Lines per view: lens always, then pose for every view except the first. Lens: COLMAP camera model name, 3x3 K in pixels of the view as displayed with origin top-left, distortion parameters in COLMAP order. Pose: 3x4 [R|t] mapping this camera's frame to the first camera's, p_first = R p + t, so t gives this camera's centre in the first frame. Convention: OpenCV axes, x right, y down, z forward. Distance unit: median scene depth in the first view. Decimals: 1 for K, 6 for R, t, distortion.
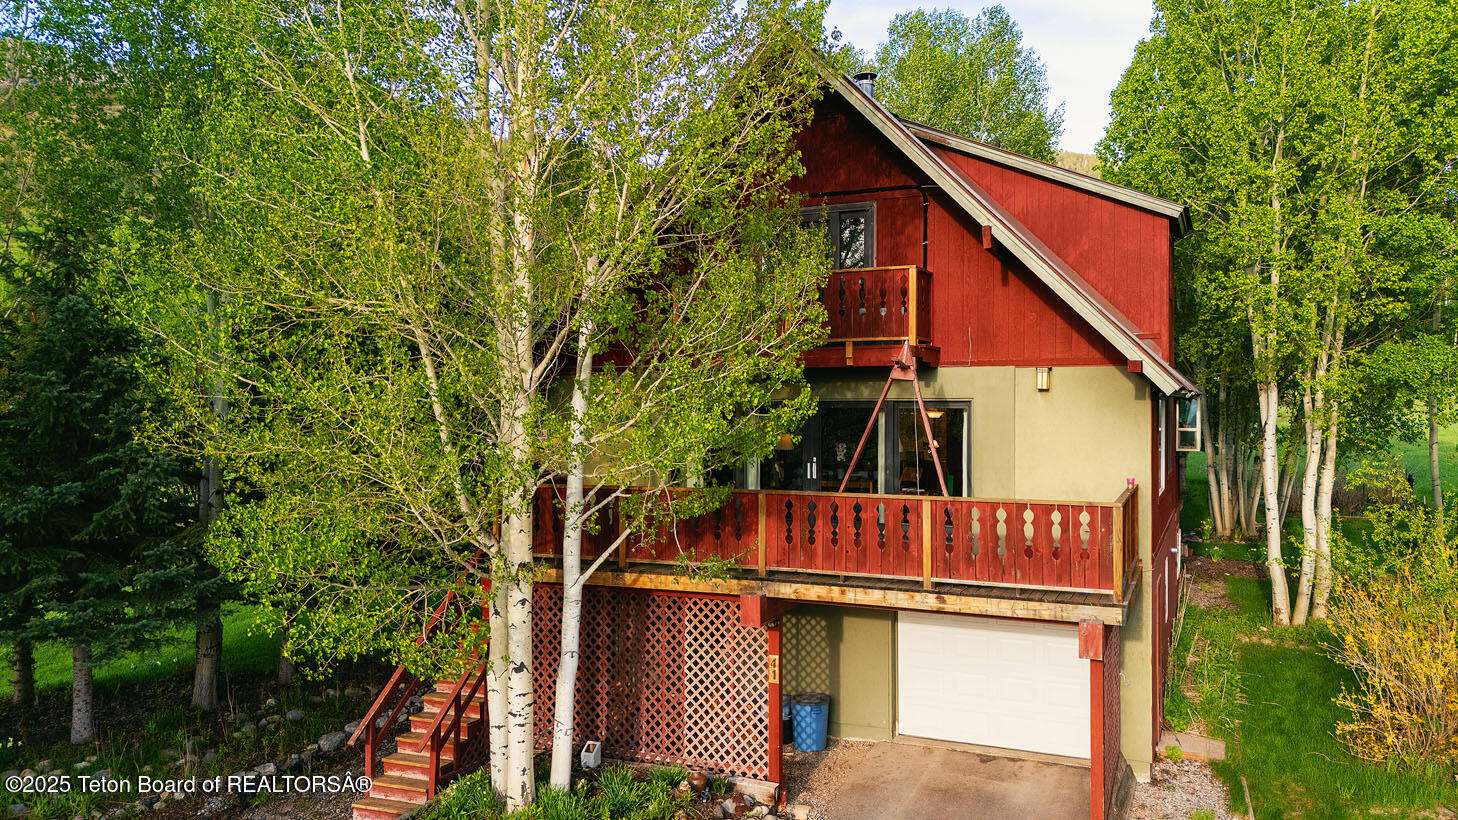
lens RADIAL K [[1097.1, 0, 732.2], [0, 1097.1, 408.8], [0, 0, 1]] dist [0.062958, 0.002506]
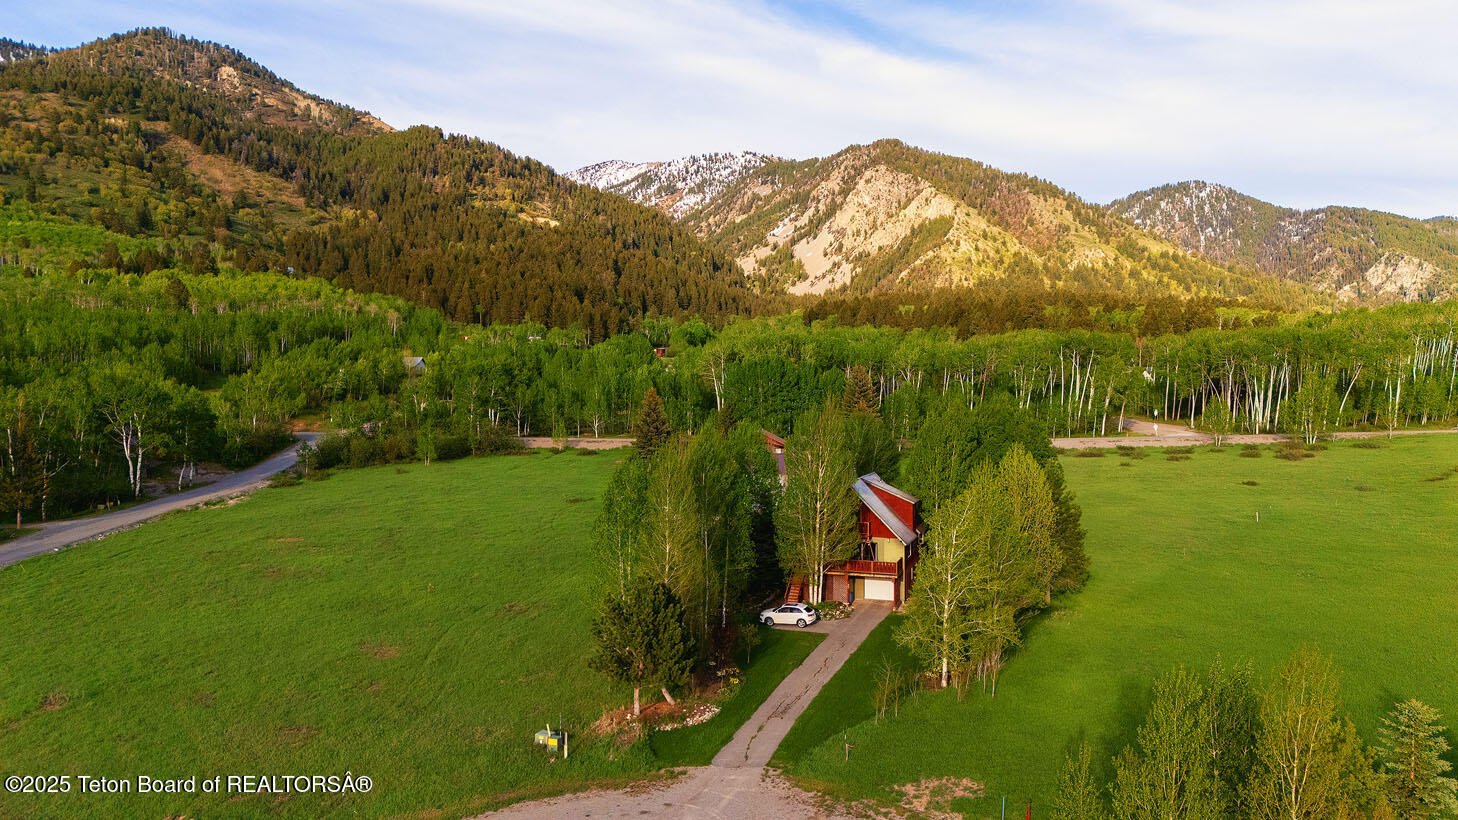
lens RADIAL K [[1097.1, 0, 729.3], [0, 1097.1, 407.8], [0, 0, 1]] dist [0.062958, 0.002506]
pose [[0.995615, 0.002279, 0.093519, -1.248257], [-0.003379, 0.999927, 0.011604, -0.879203], [-0.093486, -0.011869, 0.995550, -5.311321]]
